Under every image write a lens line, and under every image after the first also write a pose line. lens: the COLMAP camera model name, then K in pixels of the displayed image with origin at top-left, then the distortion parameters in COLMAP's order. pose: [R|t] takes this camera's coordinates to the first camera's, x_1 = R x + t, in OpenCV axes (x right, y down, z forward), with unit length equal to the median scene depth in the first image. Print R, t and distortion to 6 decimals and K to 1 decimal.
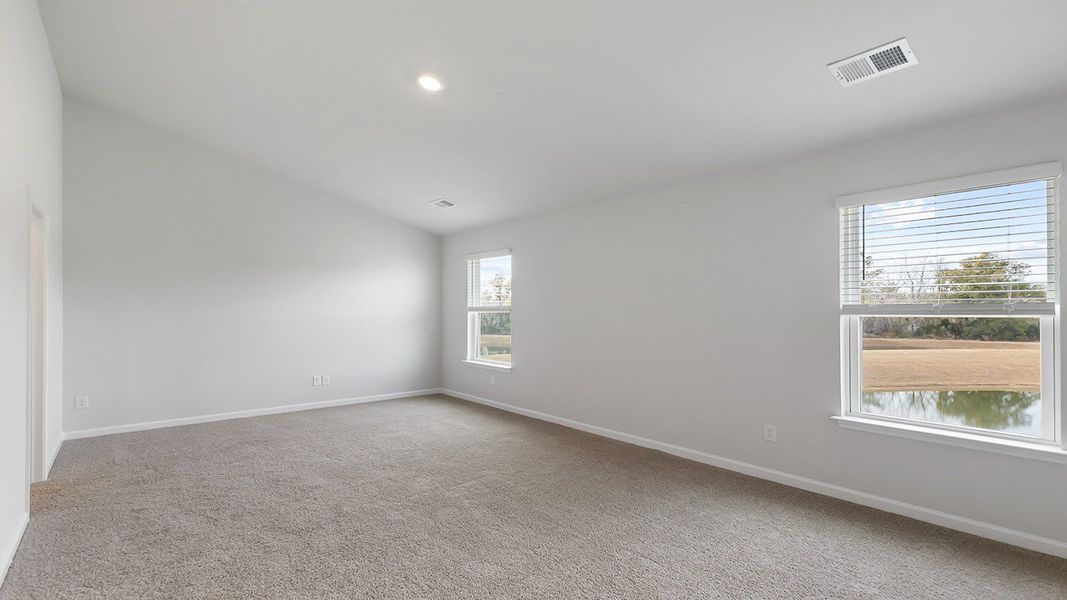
lens RADIAL K [[504.3, 0, 541.9], [0, 504.3, 302.9], [0, 0, 1]] dist [0.001502, -0.000089]
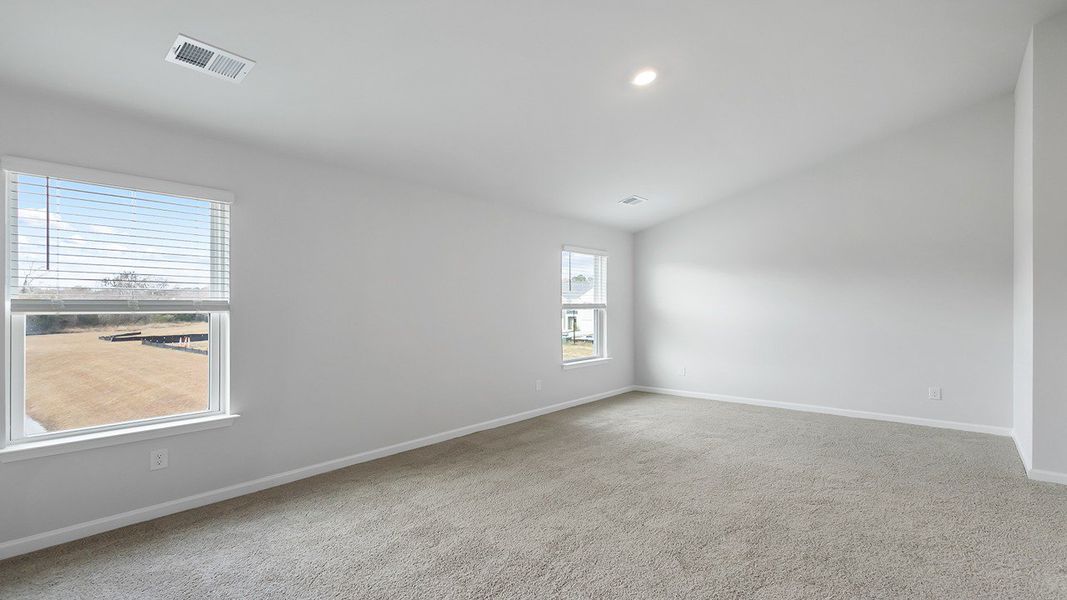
lens RADIAL K [[504.3, 0, 541.9], [0, 504.3, 302.9], [0, 0, 1]] dist [0.001502, -0.000089]
pose [[-0.210276, 0.007900, 0.977610, -0.400159], [-0.015338, 0.999818, -0.011379, 0.006774], [-0.977522, -0.017387, -0.210117, 0.489680]]
